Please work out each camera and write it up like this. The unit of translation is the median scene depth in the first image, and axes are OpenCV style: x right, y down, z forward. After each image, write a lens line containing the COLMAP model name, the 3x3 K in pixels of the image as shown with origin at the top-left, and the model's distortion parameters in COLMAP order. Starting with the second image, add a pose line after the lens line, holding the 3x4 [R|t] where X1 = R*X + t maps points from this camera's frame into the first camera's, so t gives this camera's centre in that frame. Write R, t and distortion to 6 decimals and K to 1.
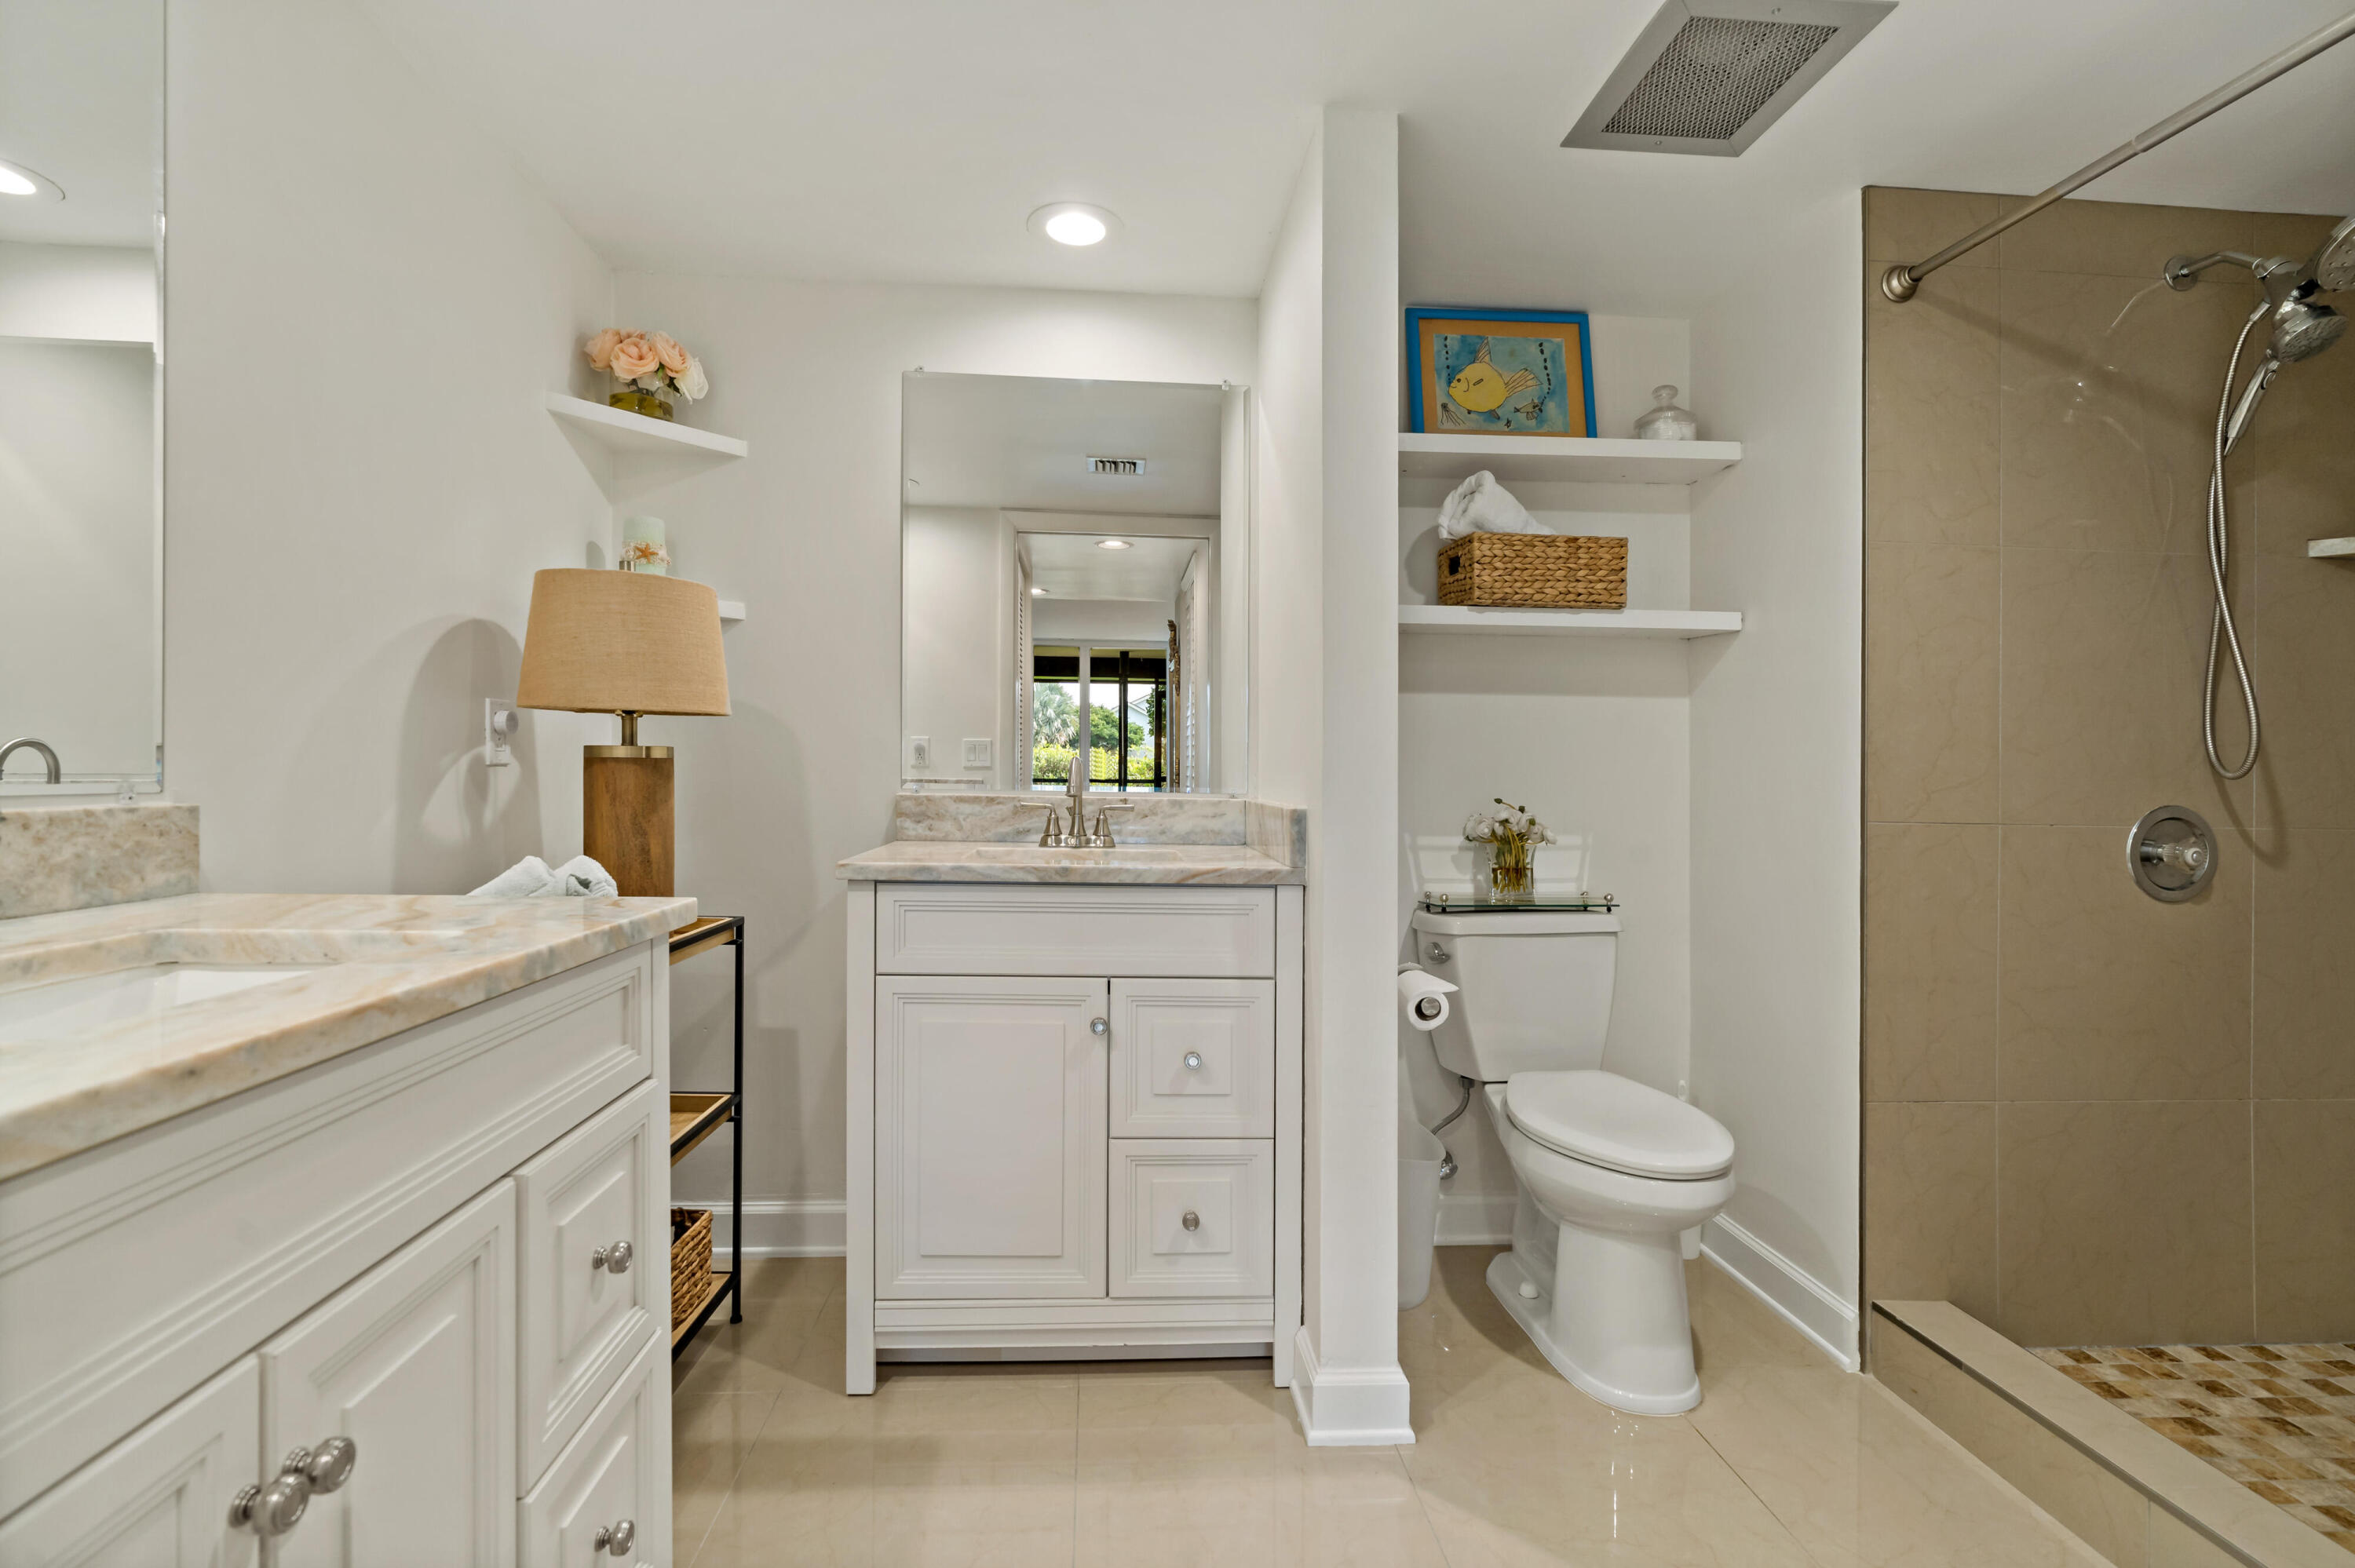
lens RADIAL K [[1063.2, 0, 1180.2], [0, 1063.2, 769.0], [0, 0, 1]] dist [-0.009422, 0.001060]
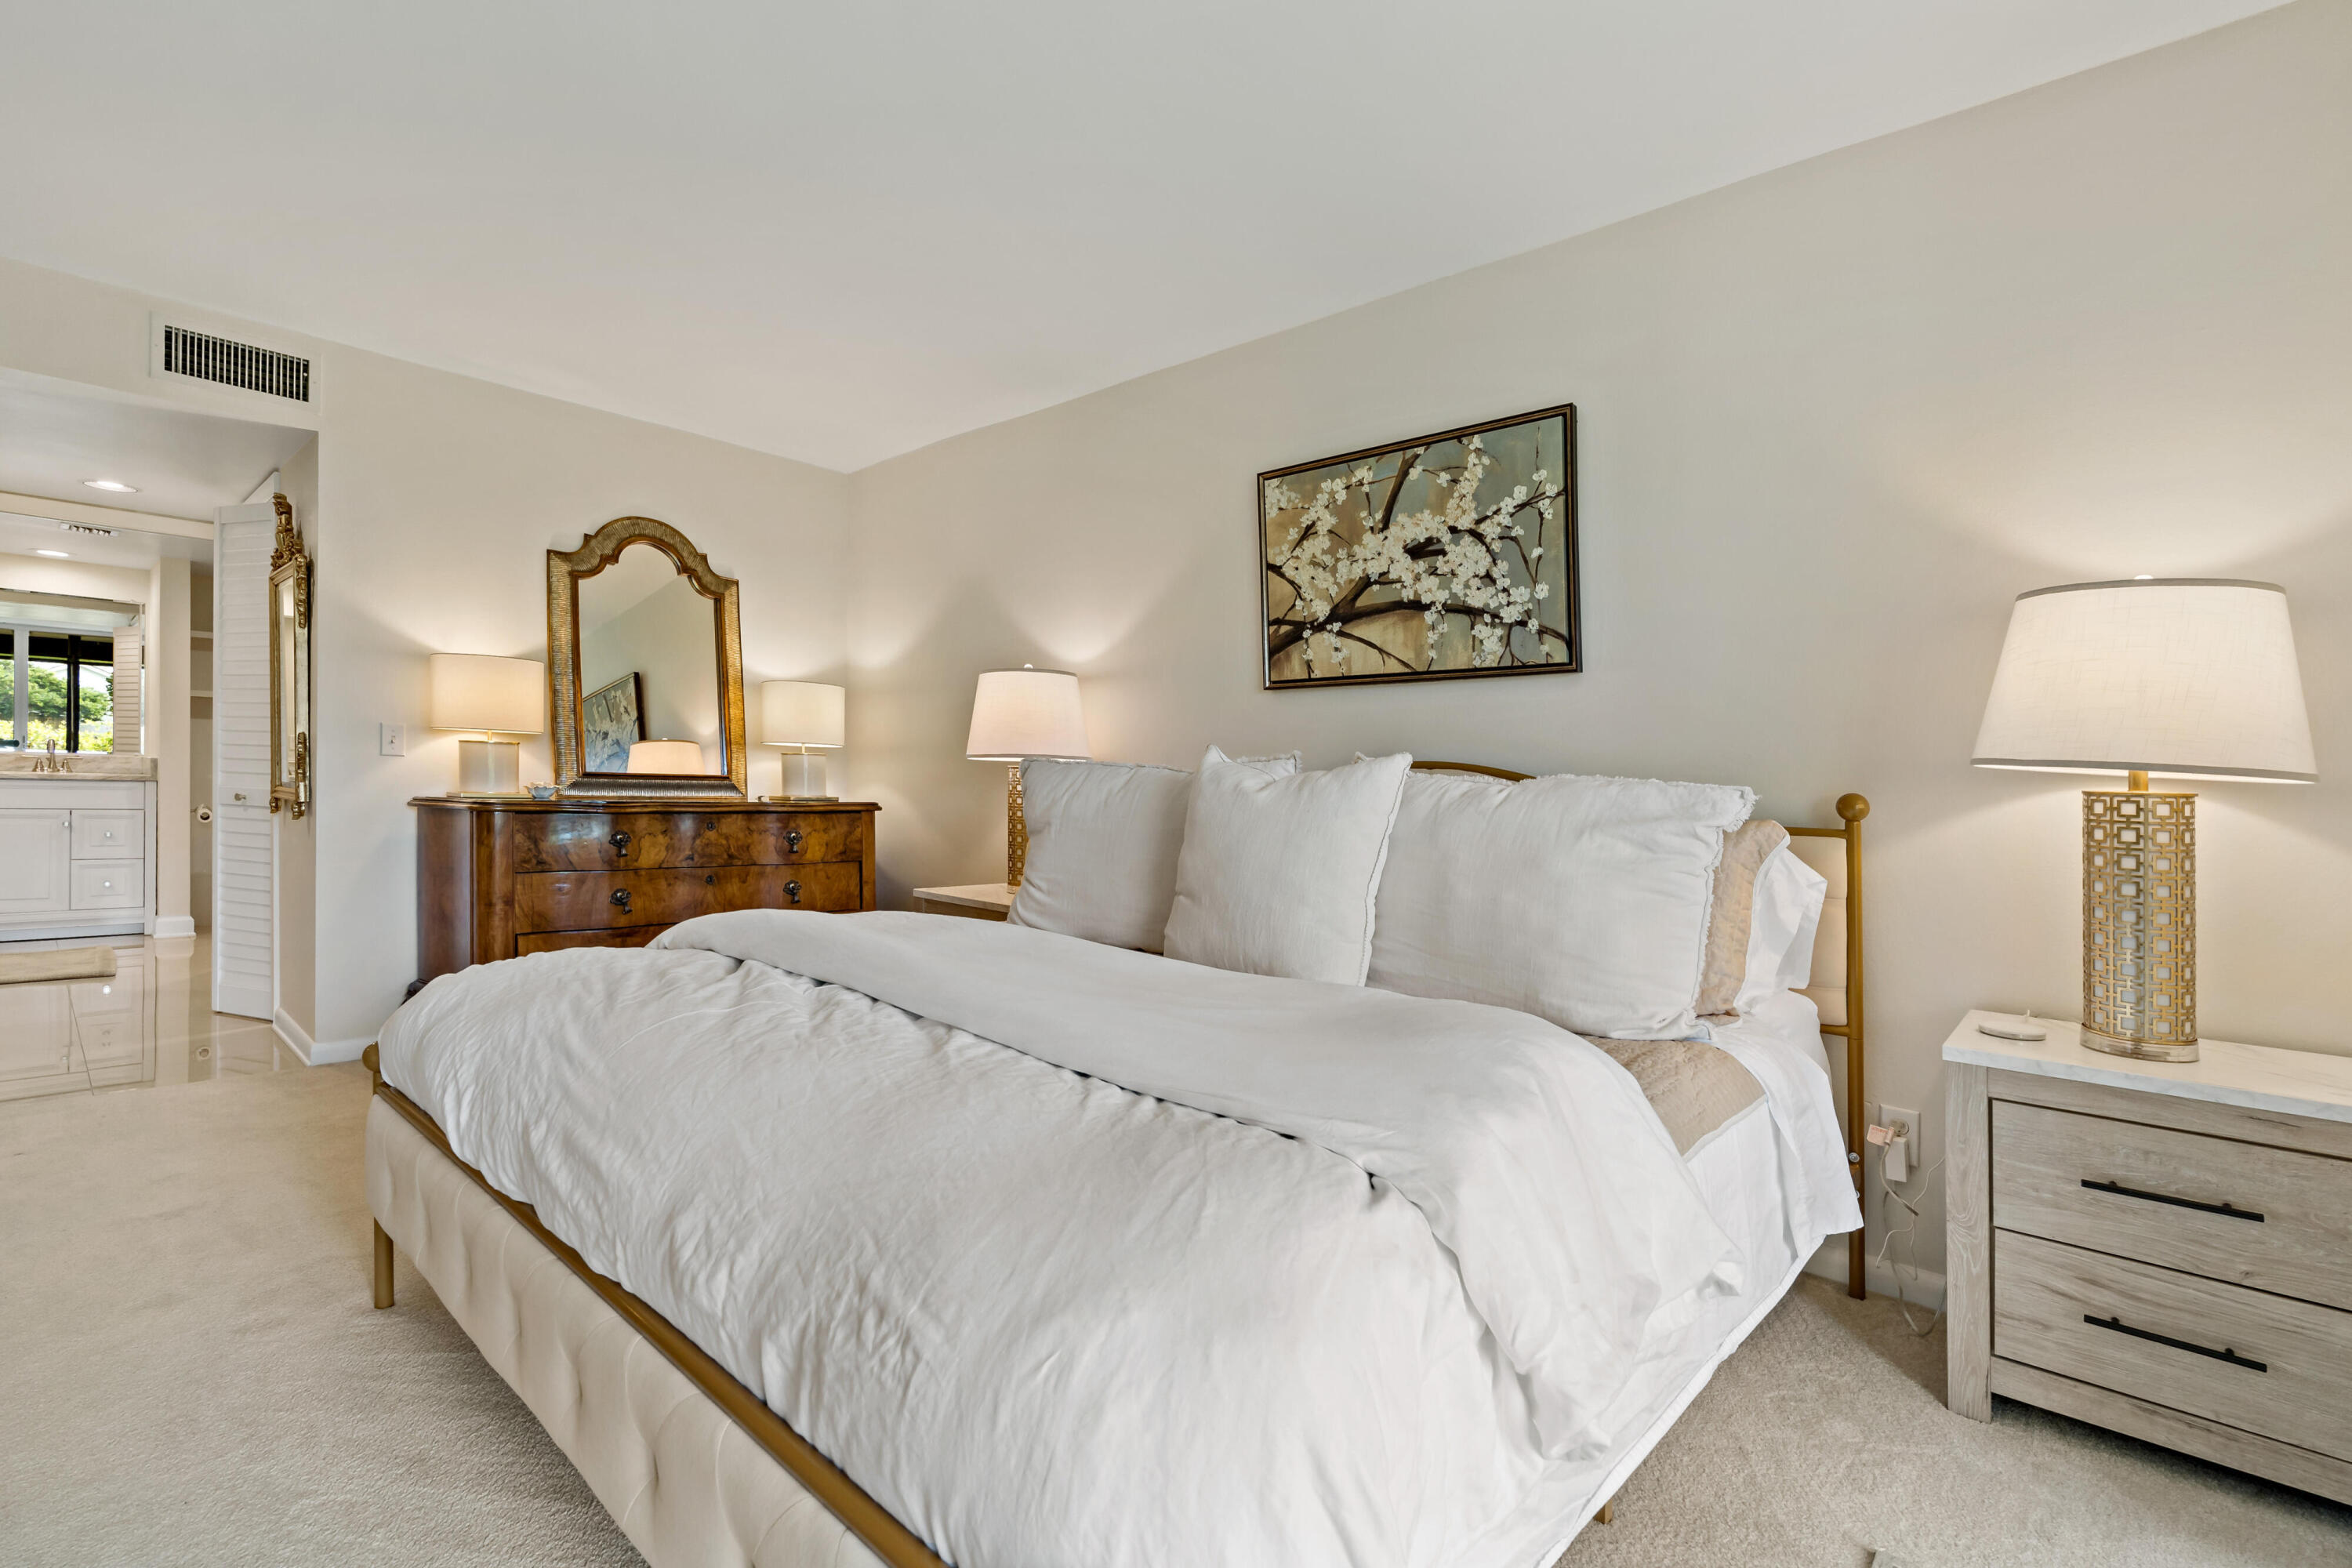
lens RADIAL K [[1062.0, 0, 1178.7], [0, 1062.0, 769.0], [0, 0, 1]] dist [-0.009422, 0.001060]
pose [[0.727229, -0.010755, 0.686310, 0.030286], [-0.005708, 0.999748, 0.021715, -0.001706], [-0.686371, -0.019709, 0.726985, -0.585959]]
